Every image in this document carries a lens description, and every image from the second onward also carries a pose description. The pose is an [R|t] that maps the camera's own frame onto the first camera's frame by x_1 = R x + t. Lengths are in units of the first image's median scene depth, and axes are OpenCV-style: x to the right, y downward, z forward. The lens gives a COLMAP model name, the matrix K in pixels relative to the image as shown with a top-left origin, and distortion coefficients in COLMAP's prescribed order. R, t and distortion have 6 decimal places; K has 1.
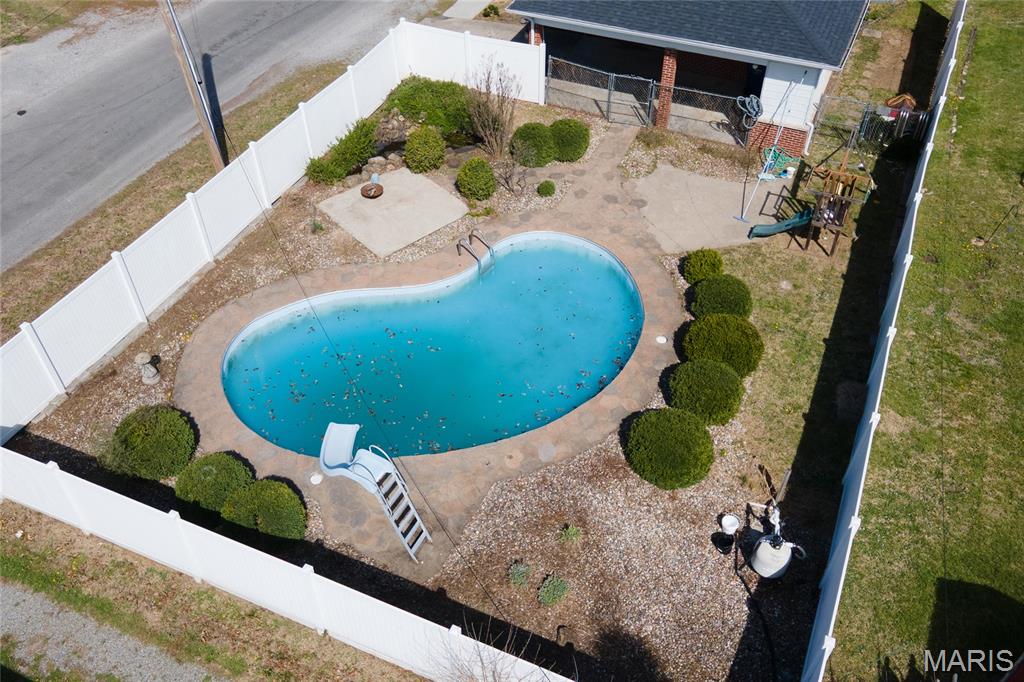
lens RADIAL K [[883.9, 0, 510.4], [0, 883.9, 345.1], [0, 0, 1]] dist [0.015460, 0.048438]
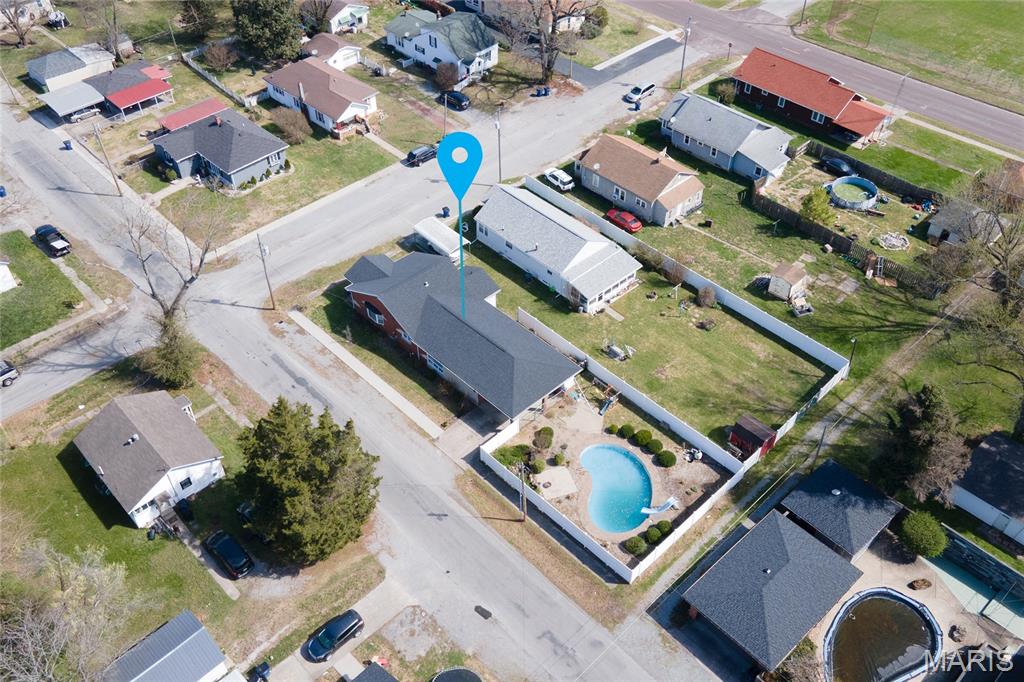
lens RADIAL K [[883.9, 0, 510.4], [0, 883.9, 345.1], [0, 0, 1]] dist [0.015460, 0.048438]
pose [[0.382470, -0.642945, 0.663580, -2.458110], [0.636592, 0.703895, 0.315091, -1.989278], [-0.669677, 0.301917, 0.678512, -1.556140]]
